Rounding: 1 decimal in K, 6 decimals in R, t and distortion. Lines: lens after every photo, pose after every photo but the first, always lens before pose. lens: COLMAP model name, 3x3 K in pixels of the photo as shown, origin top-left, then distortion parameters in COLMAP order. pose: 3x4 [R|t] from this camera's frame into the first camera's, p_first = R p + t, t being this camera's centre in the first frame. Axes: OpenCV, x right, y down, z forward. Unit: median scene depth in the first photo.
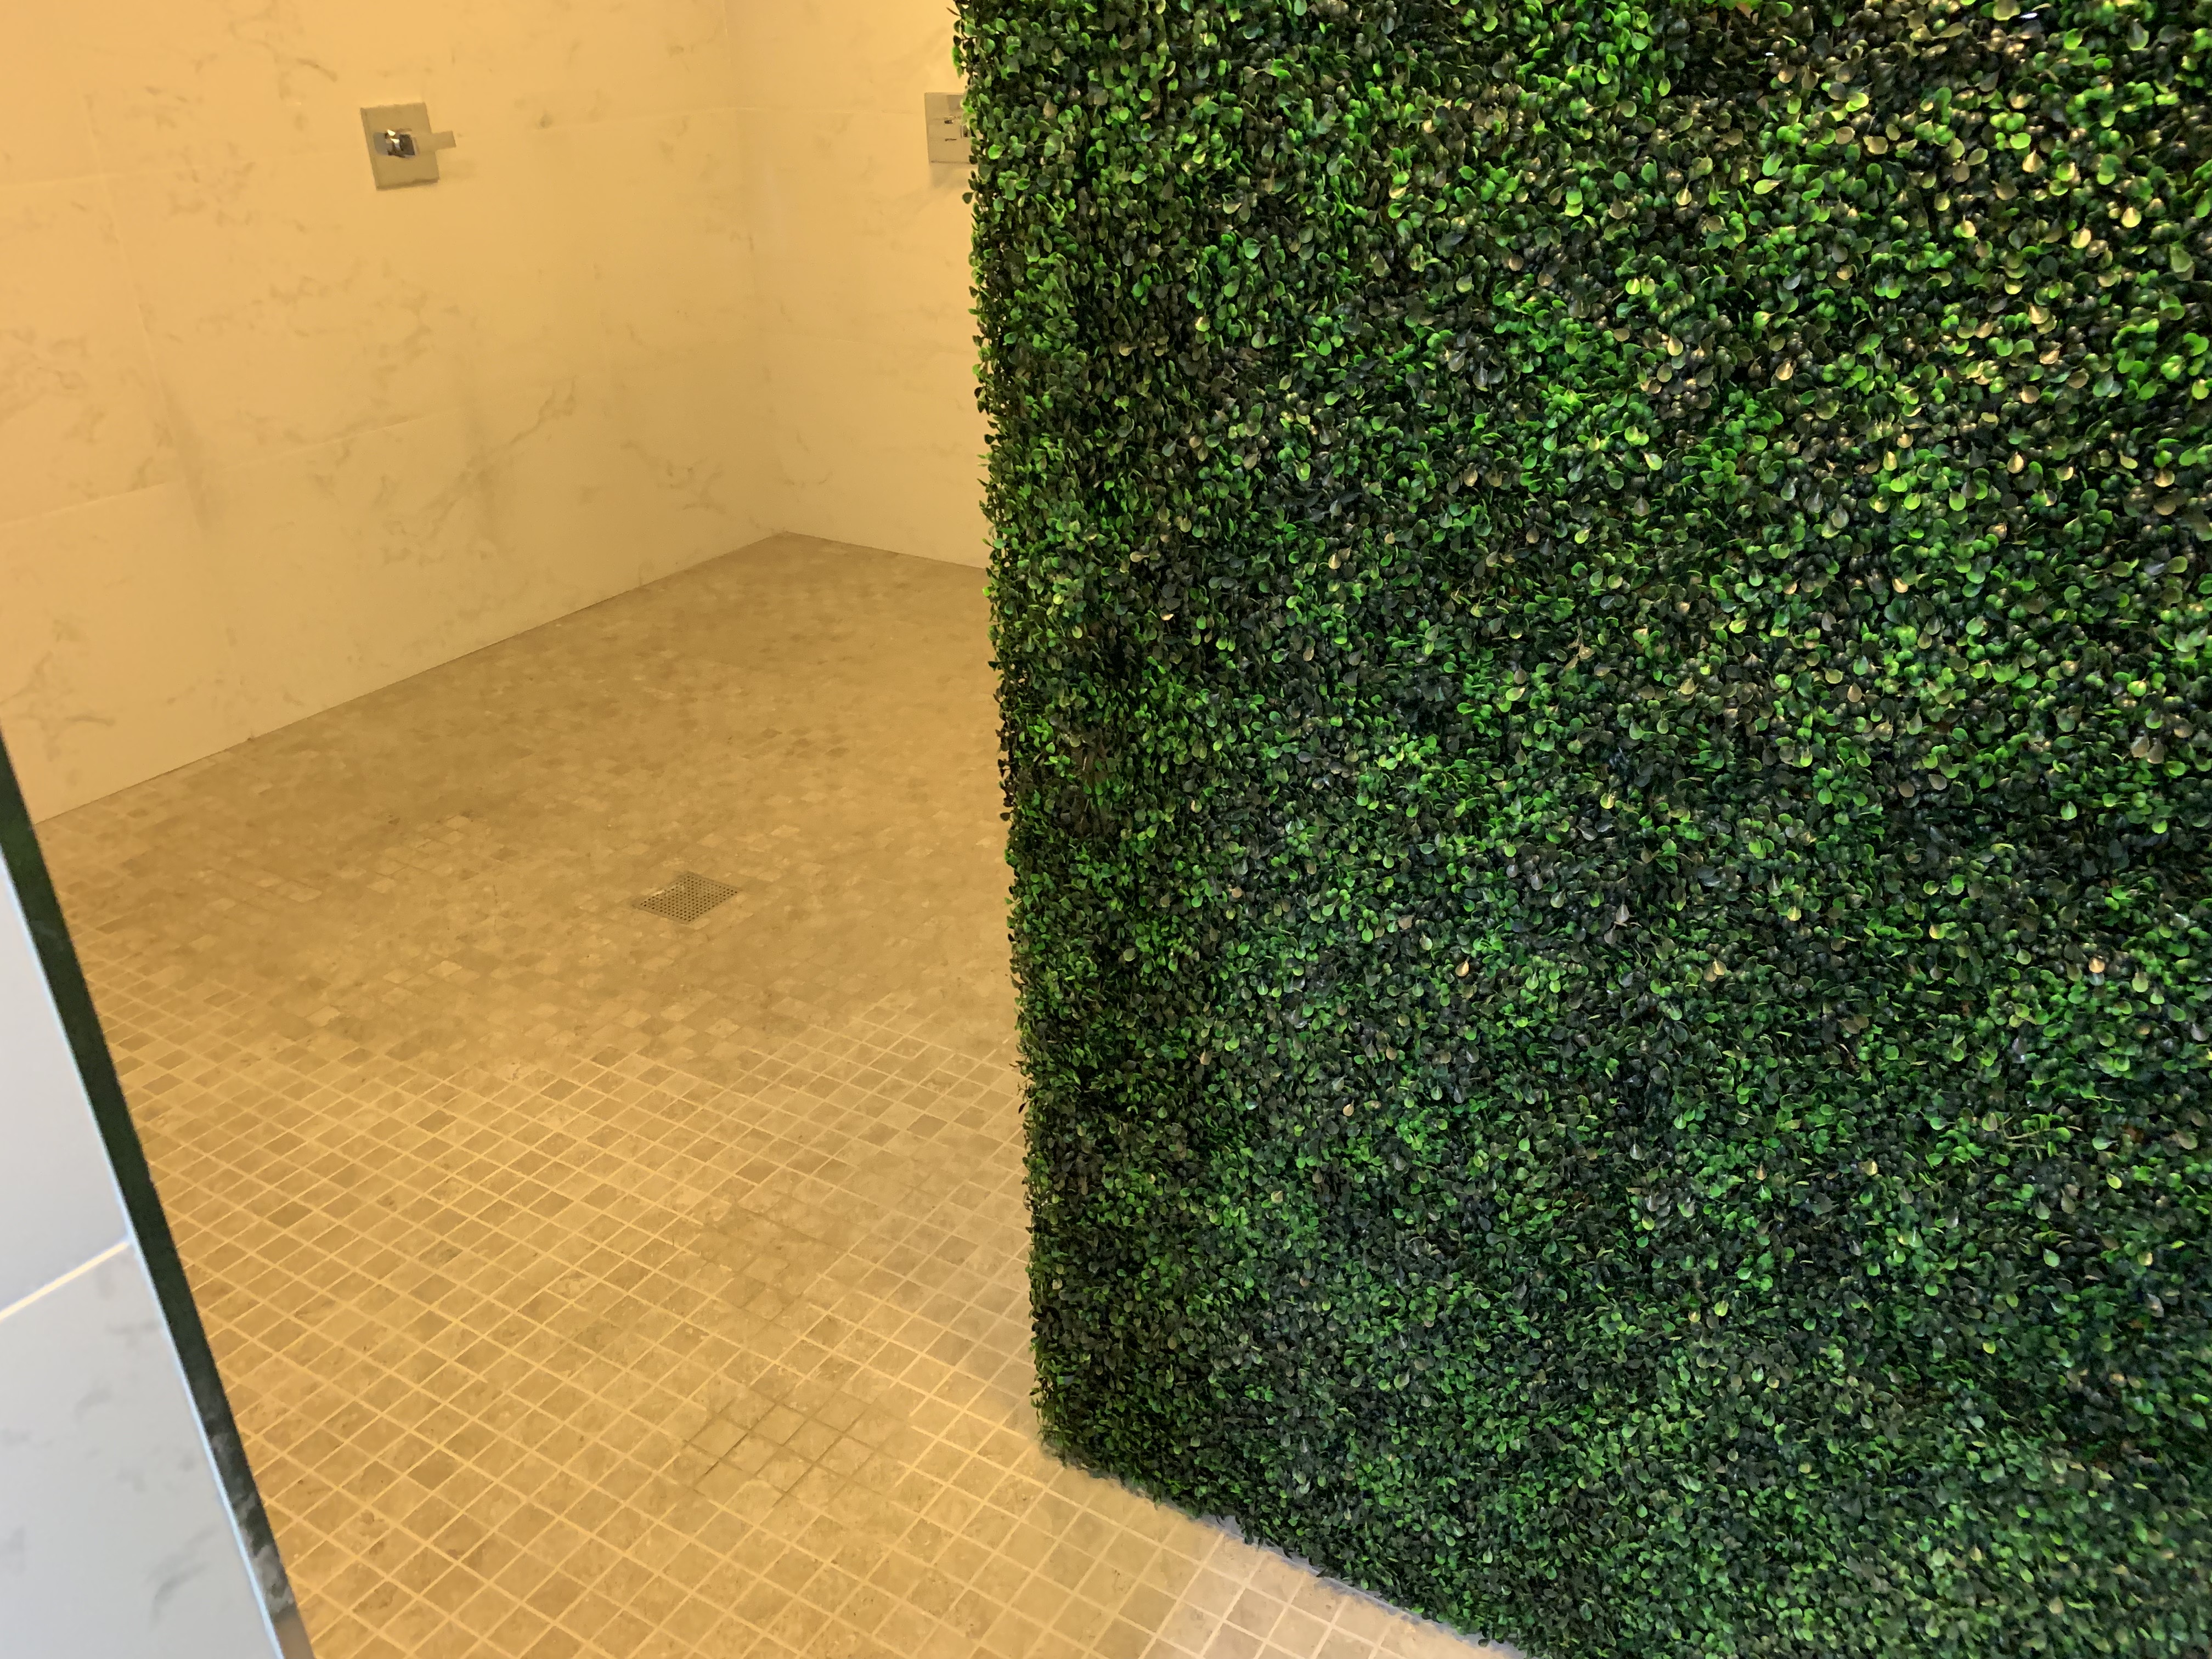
lens RADIAL K [[1730.5, 0, 1103.8], [0, 1730.5, 808.0], [0, 0, 1]] dist [0.005694, 0.024804]
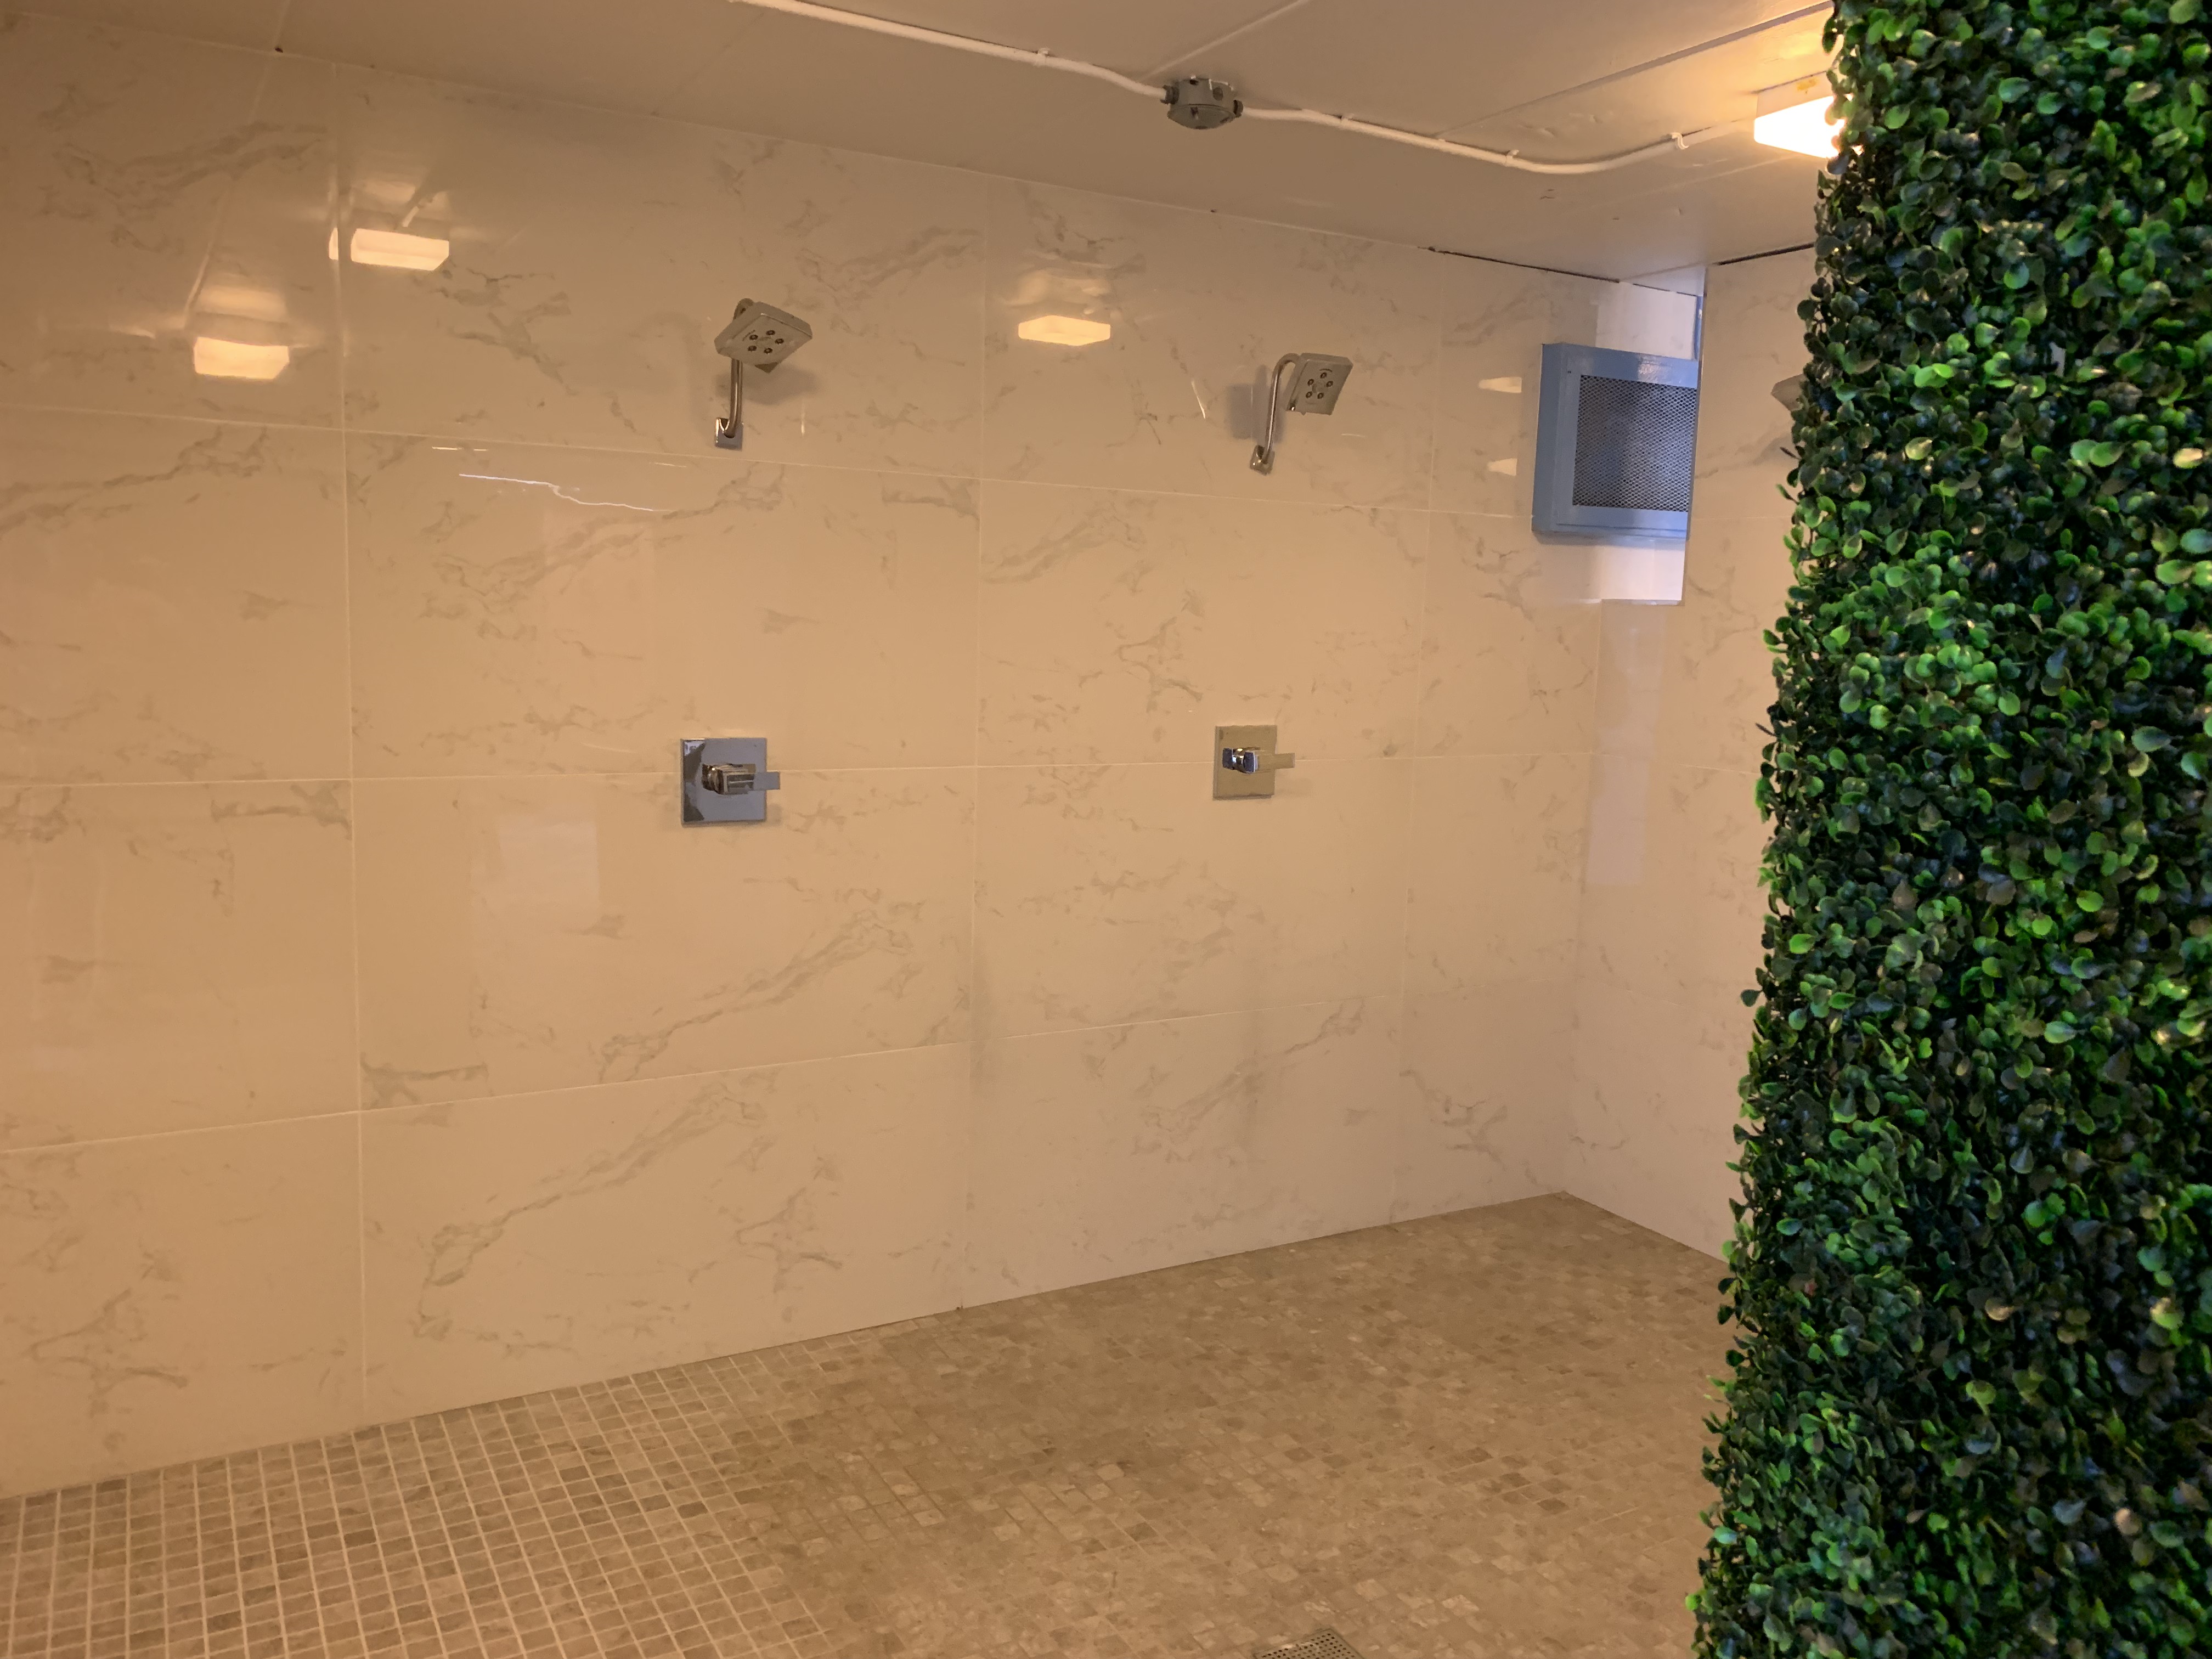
lens RADIAL K [[1730.5, 0, 1124.9], [0, 1730.5, 829.0], [0, 0, 1]] dist [0.005694, 0.024804]
pose [[0.883443, 0.114475, -0.454339, 0.000275], [-0.253438, 0.932343, -0.257888, -0.072484], [0.394078, 0.342976, 0.852684, 0.134169]]
